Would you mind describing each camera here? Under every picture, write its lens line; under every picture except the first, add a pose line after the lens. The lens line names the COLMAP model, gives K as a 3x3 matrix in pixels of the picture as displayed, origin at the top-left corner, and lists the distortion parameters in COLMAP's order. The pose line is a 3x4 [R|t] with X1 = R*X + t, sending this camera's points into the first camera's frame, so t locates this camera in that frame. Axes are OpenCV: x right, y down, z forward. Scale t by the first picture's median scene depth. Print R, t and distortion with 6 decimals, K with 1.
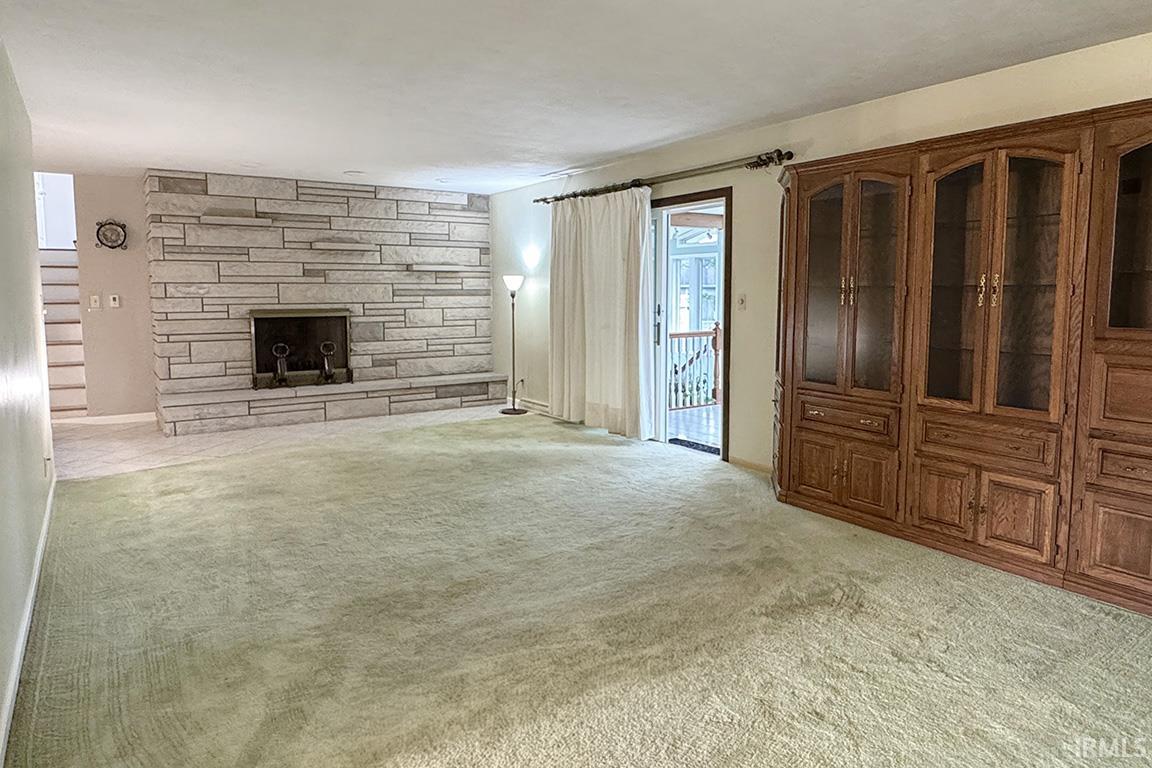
lens RADIAL K [[719.0, 0, 574.6], [0, 719.0, 373.6], [0, 0, 1]] dist [-0.002739, 0.000359]
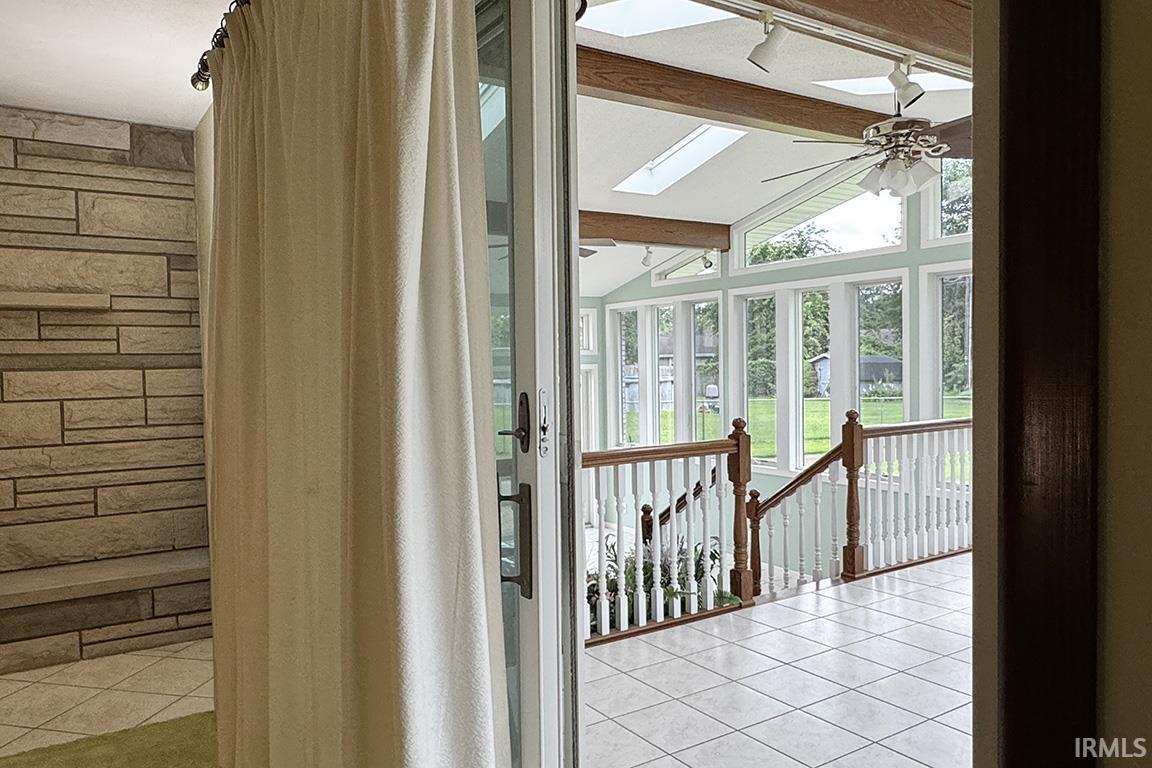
lens RADIAL K [[794.4, 0, 511.5], [0, 794.4, 387.2], [0, 0, 1]] dist [0.001051, 0.003581]
pose [[0.998917, -0.010889, -0.045236, 0.082236], [0.007151, 0.996608, -0.081987, -0.054388], [0.045975, 0.081575, 0.995606, 0.515005]]
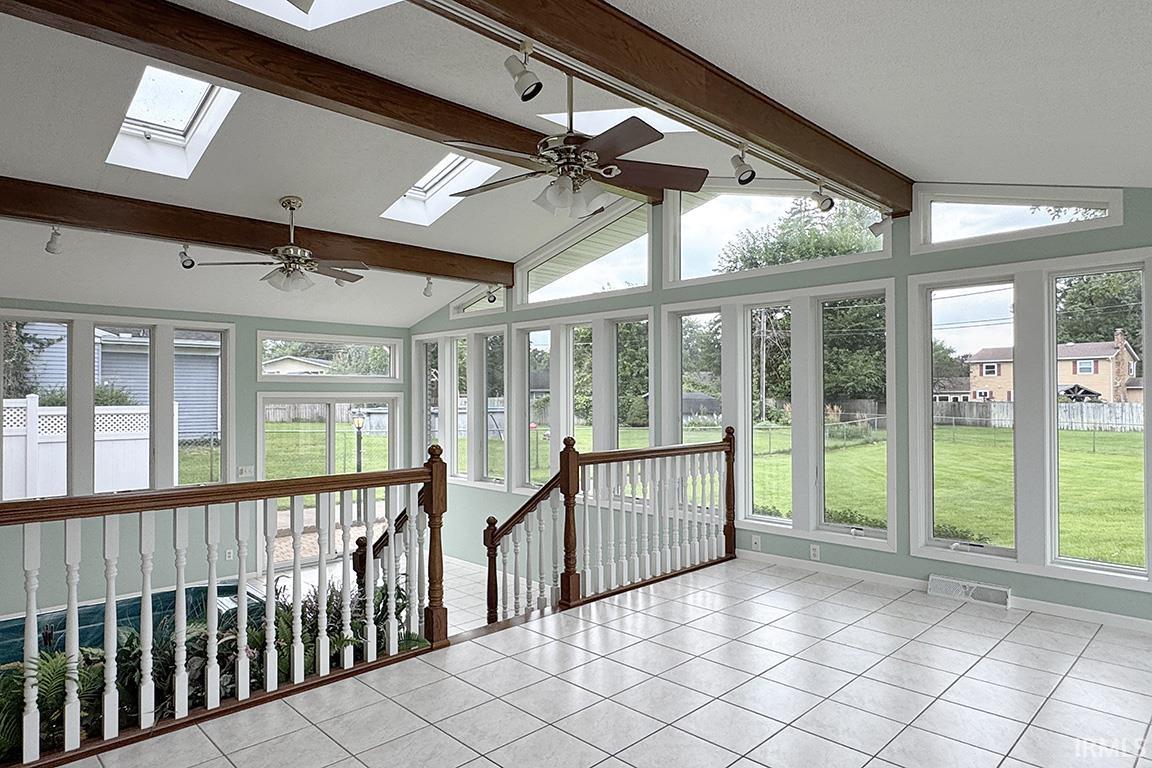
lens RADIAL K [[689.7, 0, 573.8], [0, 689.7, 386.2], [0, 0, 1]] dist [-0.022299, -0.000532]
pose [[0.980243, 0.007336, 0.197663, 0.203839], [0.017444, 0.992212, -0.123333, -0.057883], [-0.197028, 0.124344, 0.972481, 0.604896]]
